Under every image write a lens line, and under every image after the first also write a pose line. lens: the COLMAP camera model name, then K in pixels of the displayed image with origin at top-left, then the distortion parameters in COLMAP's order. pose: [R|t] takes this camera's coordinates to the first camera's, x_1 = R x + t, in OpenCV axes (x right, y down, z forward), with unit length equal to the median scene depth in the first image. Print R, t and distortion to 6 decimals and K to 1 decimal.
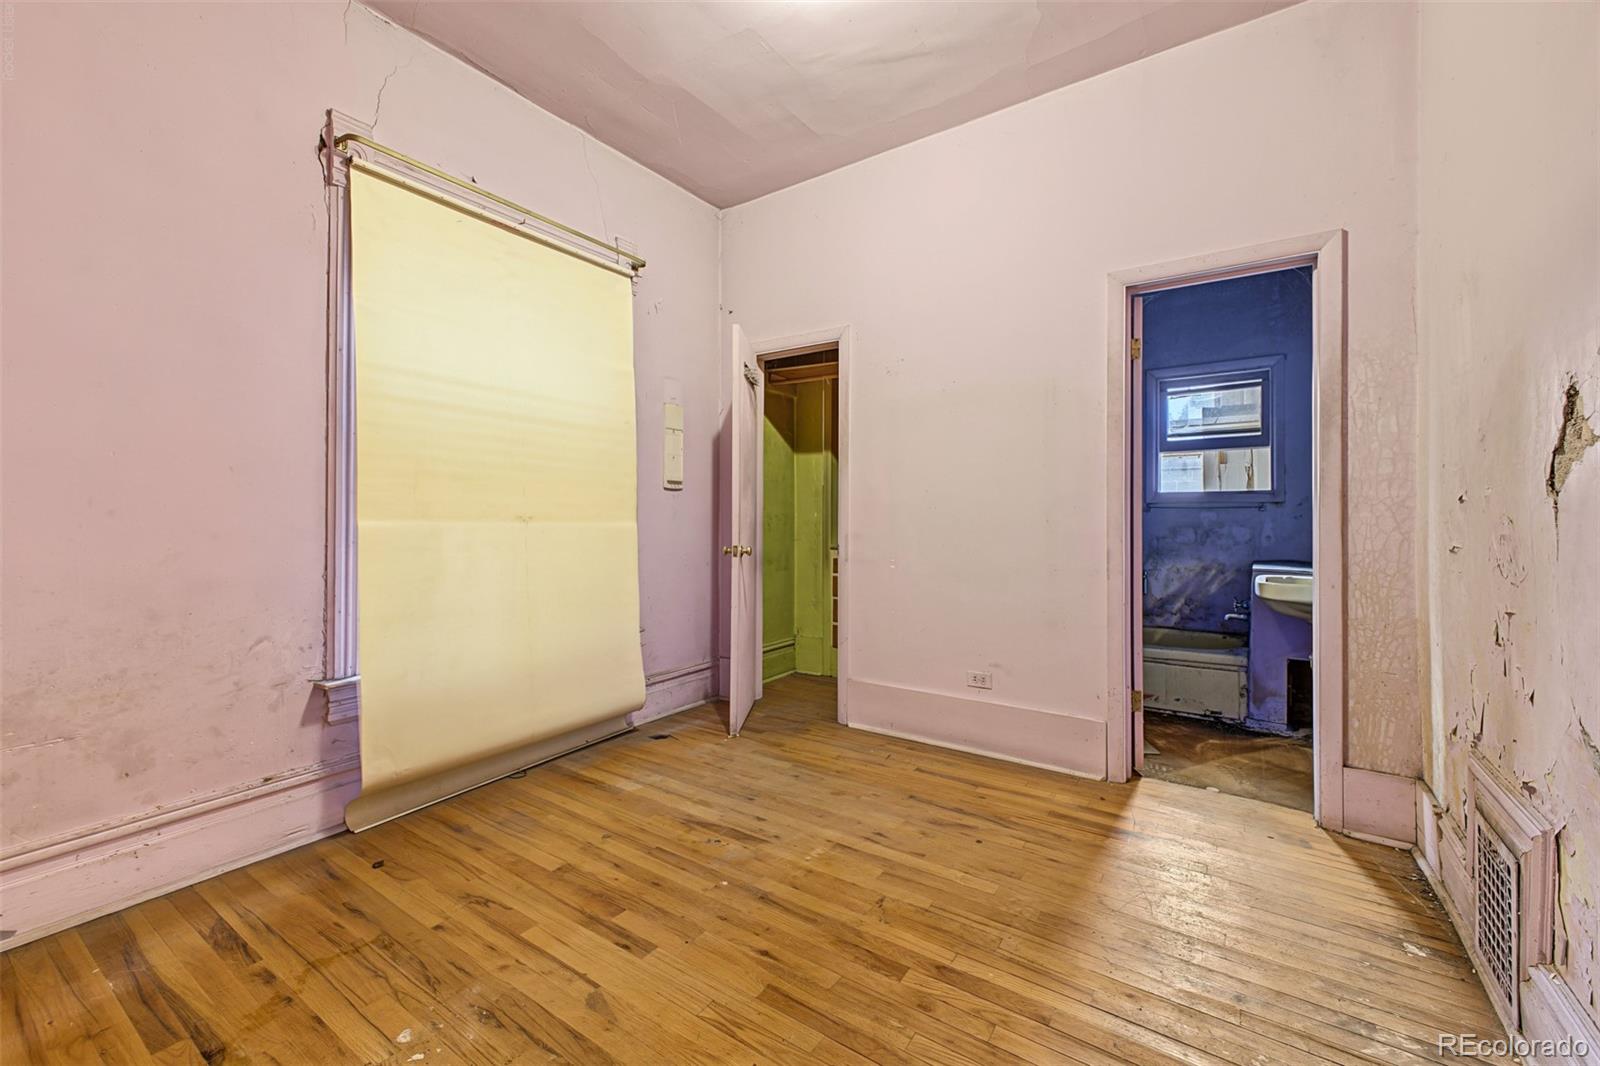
lens RADIAL K [[636.8, 0, 799.5], [0, 636.8, 527.1], [0, 0, 1]] dist [0.011721, -0.000111]
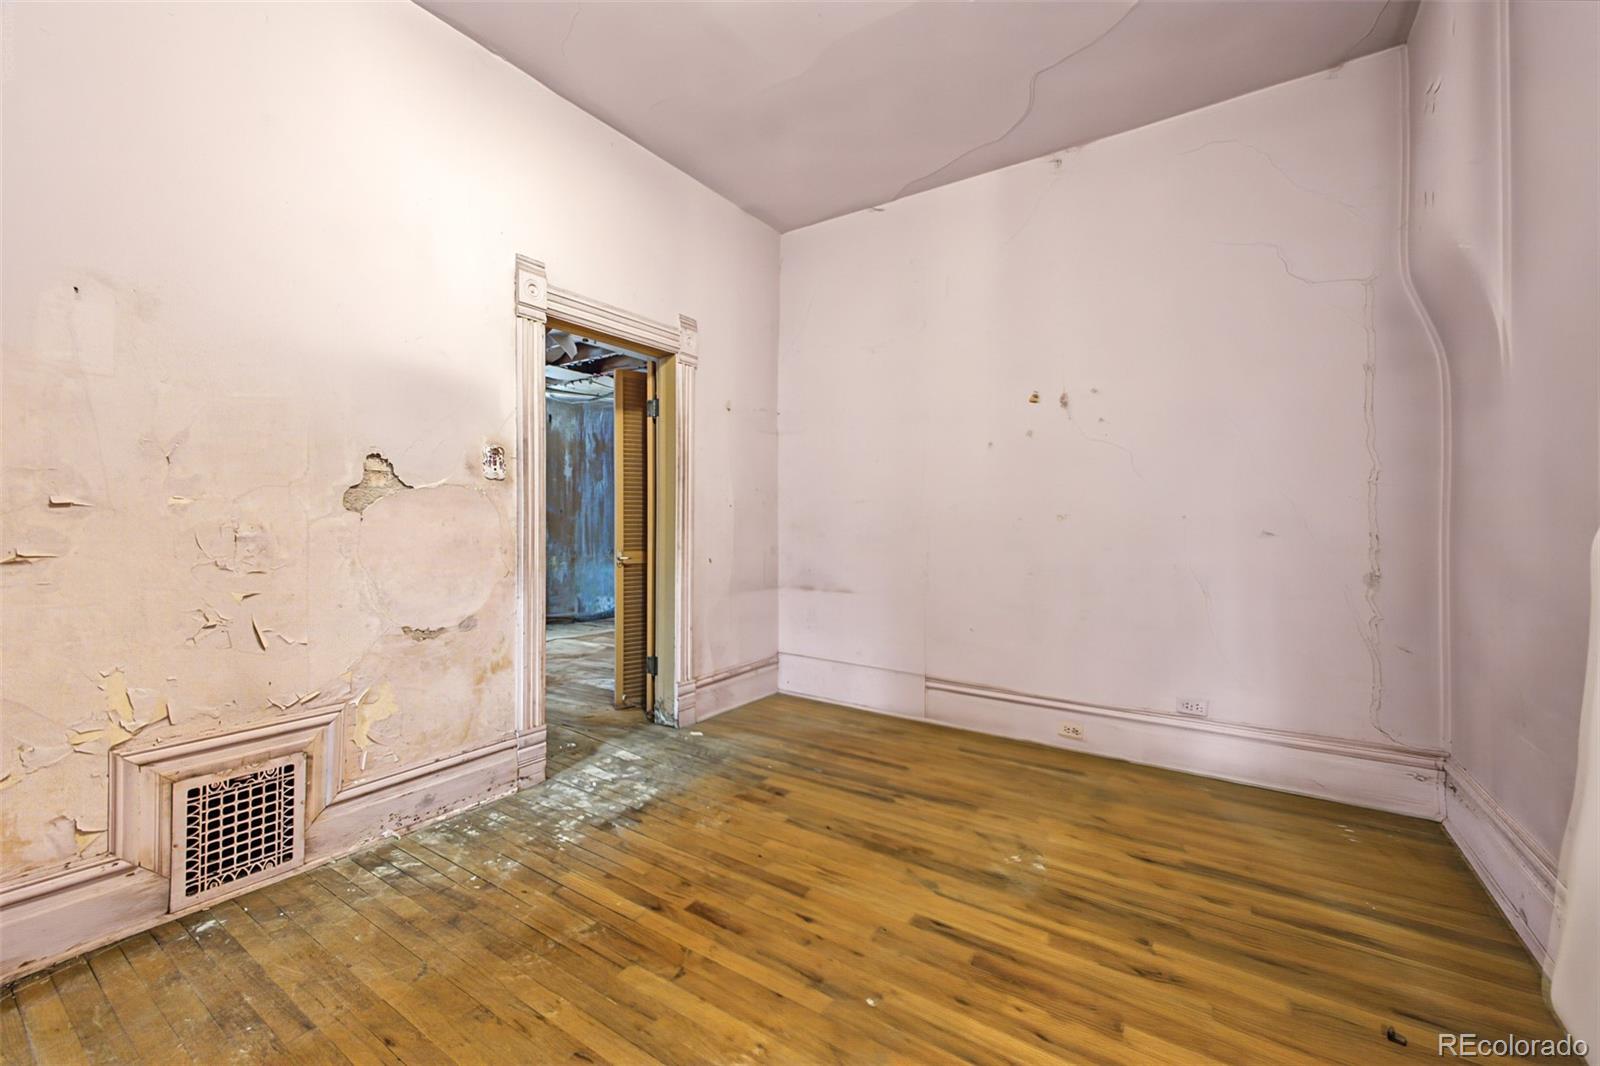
lens RADIAL K [[636.8, 0, 799.5], [0, 636.8, 527.1], [0, 0, 1]] dist [0.011721, -0.000111]
pose [[-0.999994, -0.000385, -0.003503, -0.032858], [-0.000430, 0.999917, 0.012848, -0.024143], [0.003498, 0.012850, -0.999911, 2.045745]]
